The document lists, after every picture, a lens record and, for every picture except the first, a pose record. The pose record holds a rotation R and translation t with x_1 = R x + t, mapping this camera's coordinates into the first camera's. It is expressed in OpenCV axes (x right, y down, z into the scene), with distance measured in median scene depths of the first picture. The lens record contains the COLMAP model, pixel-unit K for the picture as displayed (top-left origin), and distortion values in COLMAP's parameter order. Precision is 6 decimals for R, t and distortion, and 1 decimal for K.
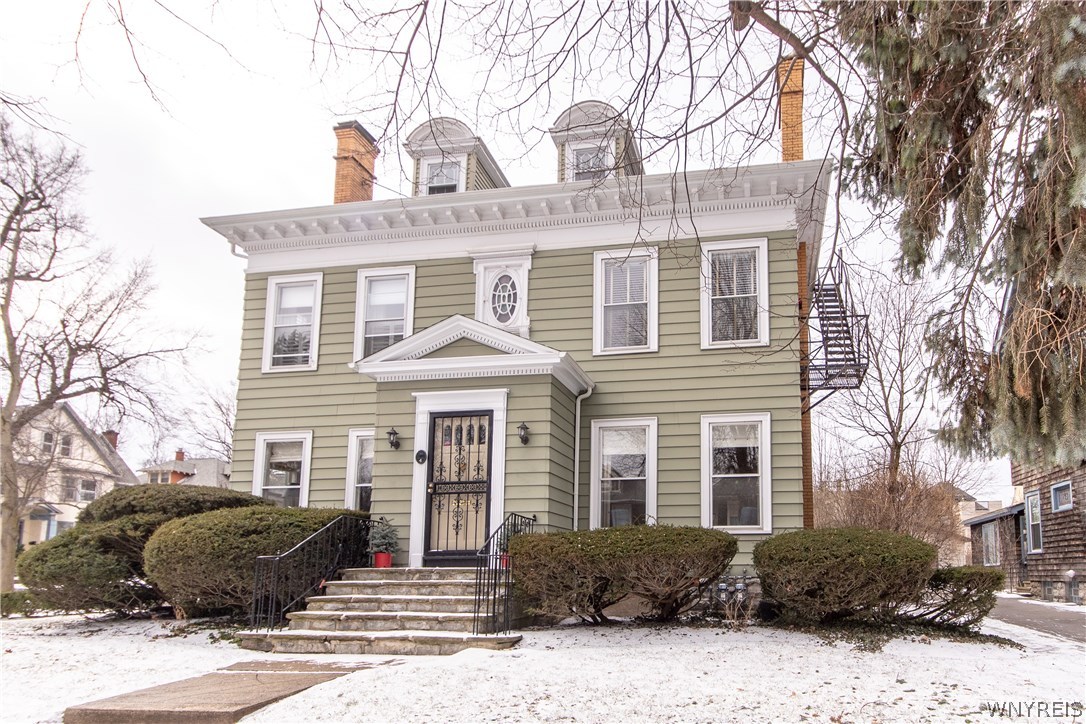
lens RADIAL K [[585.0, 0, 543.3], [0, 585.0, 363.0], [0, 0, 1]] dist [-0.001808, -0.001815]
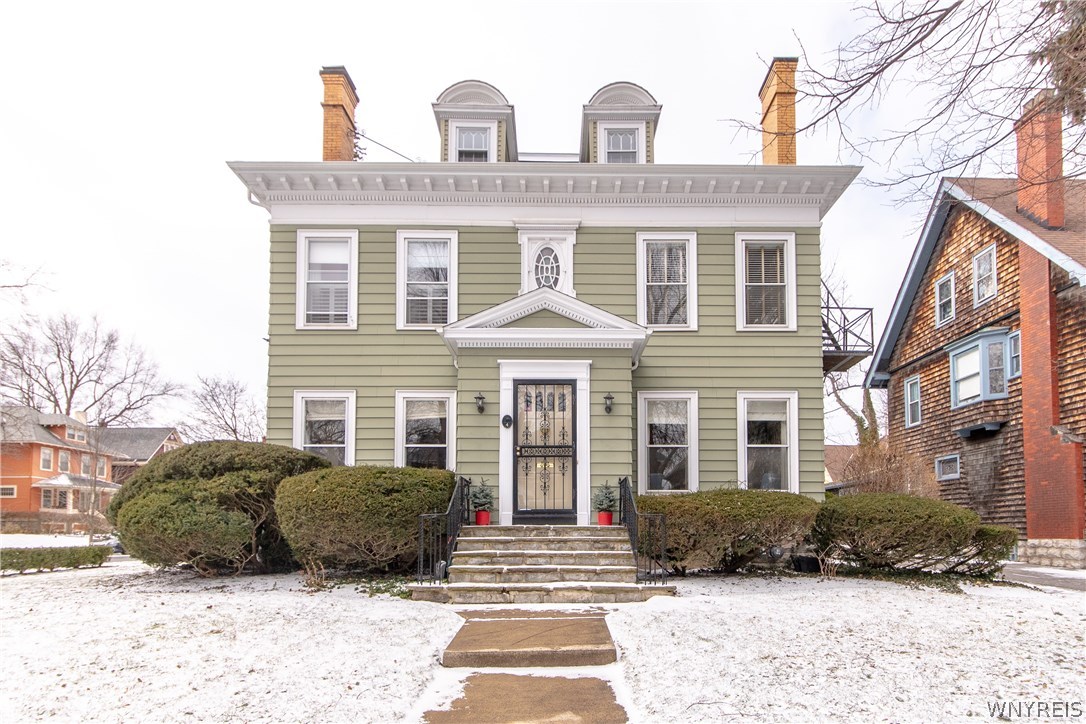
lens RADIAL K [[574.6, 0, 543.2], [0, 574.6, 361.7], [0, 0, 1]] dist [-0.000963, -0.000034]
pose [[0.987347, 0.045956, 0.151768, -0.249873], [-0.054734, 0.997030, 0.054174, -0.004342], [-0.148828, -0.061796, 0.986930, -0.014503]]
